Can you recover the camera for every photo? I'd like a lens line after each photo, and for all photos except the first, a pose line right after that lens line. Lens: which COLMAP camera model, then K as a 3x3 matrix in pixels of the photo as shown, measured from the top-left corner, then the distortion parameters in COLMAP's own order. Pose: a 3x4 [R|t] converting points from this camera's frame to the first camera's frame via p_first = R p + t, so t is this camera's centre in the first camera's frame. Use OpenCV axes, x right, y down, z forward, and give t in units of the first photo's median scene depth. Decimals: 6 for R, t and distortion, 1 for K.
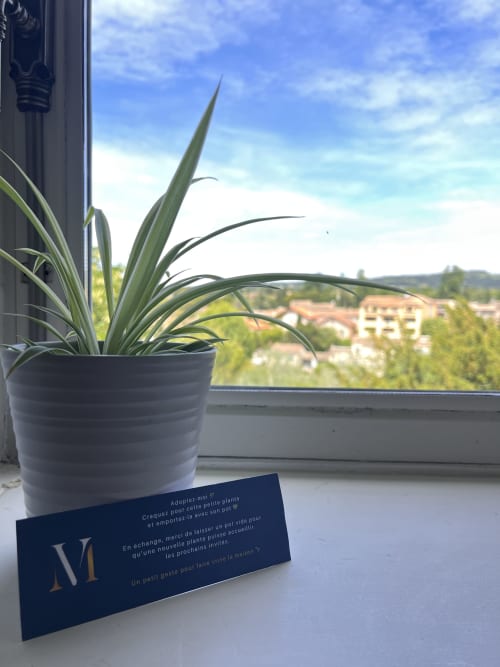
lens RADIAL K [[509.5, 0, 250.7], [0, 509.5, 331.0], [0, 0, 1]] dist [0.031867, -0.053161]
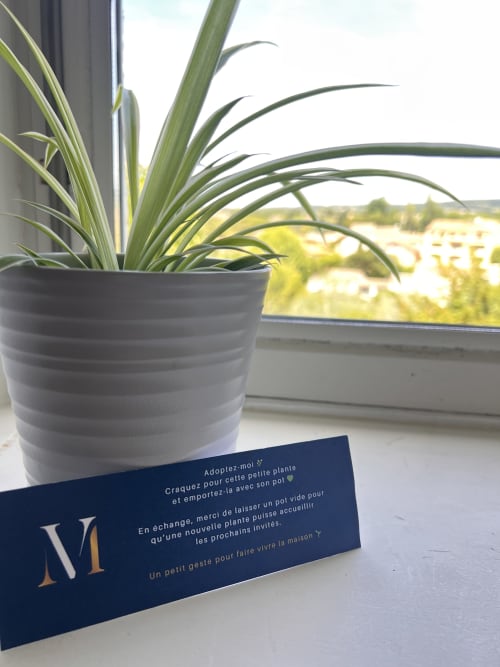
lens RADIAL K [[509.5, 0, 250.7], [0, 509.5, 331.0], [0, 0, 1]] dist [0.031867, -0.053161]
pose [[0.993704, 0.036385, -0.105968, -0.010436], [-0.020505, 0.988884, 0.147265, 0.012942], [0.110149, -0.144165, 0.983404, 0.183559]]
